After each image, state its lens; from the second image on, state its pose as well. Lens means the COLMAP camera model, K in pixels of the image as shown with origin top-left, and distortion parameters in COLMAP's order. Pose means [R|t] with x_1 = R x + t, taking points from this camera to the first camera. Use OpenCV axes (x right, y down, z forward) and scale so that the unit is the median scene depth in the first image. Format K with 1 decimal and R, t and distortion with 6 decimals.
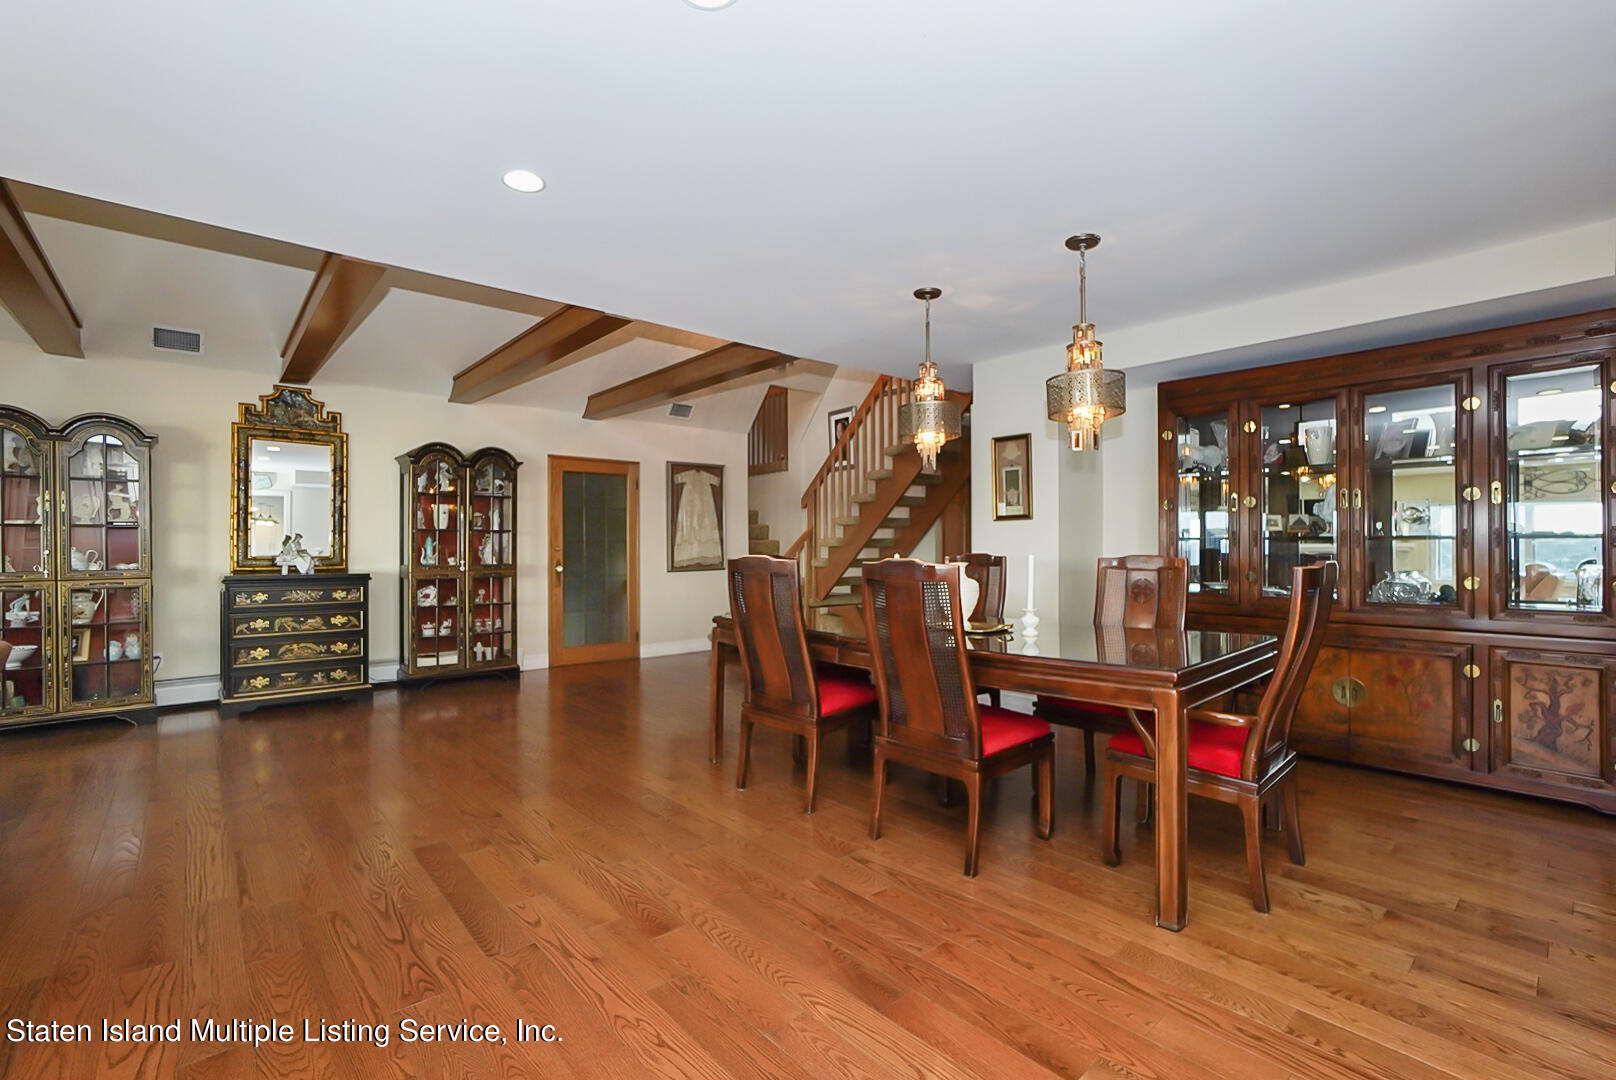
lens RADIAL K [[714.6, 0, 808.0], [0, 714.6, 540.0], [0, 0, 1]] dist [-0.019301, 0.000471]
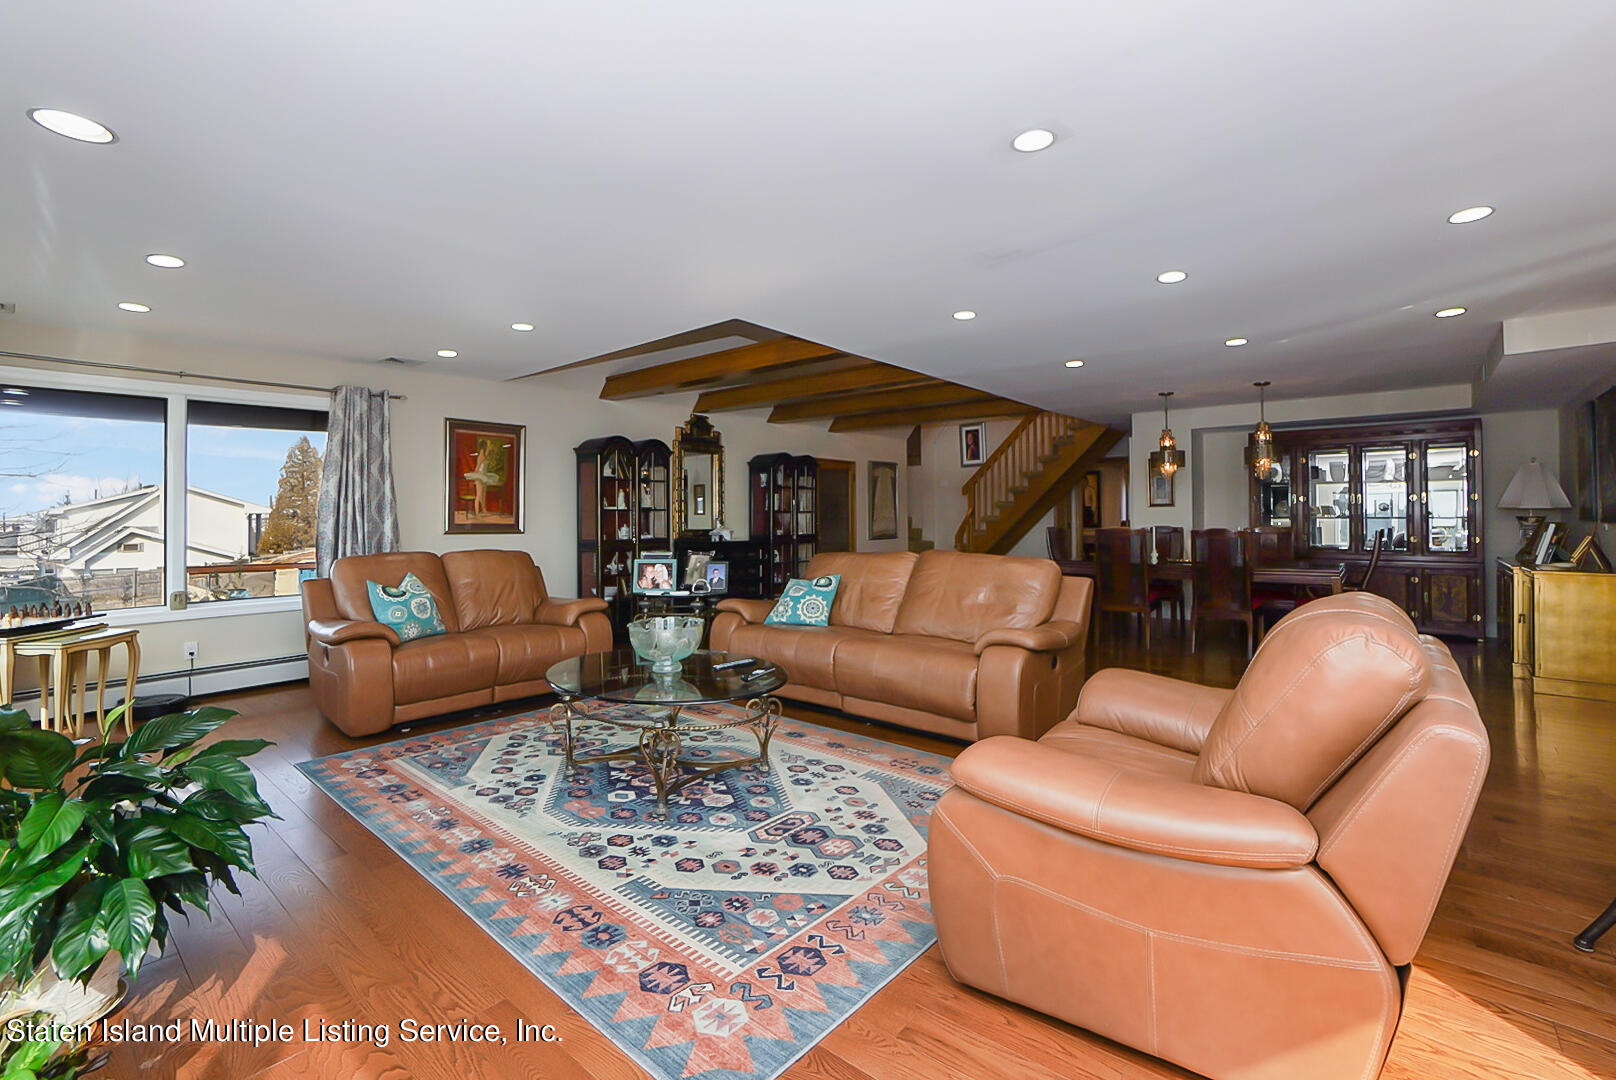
lens RADIAL K [[708.5, 0, 805.4], [0, 708.5, 505.7], [0, 0, 1]] dist [-0.036154, -0.000096]
pose [[0.992719, 0.002432, 0.120431, -0.769523], [-0.001212, 0.999947, -0.010205, -0.011857], [-0.120450, 0.009985, 0.992669, -0.578281]]
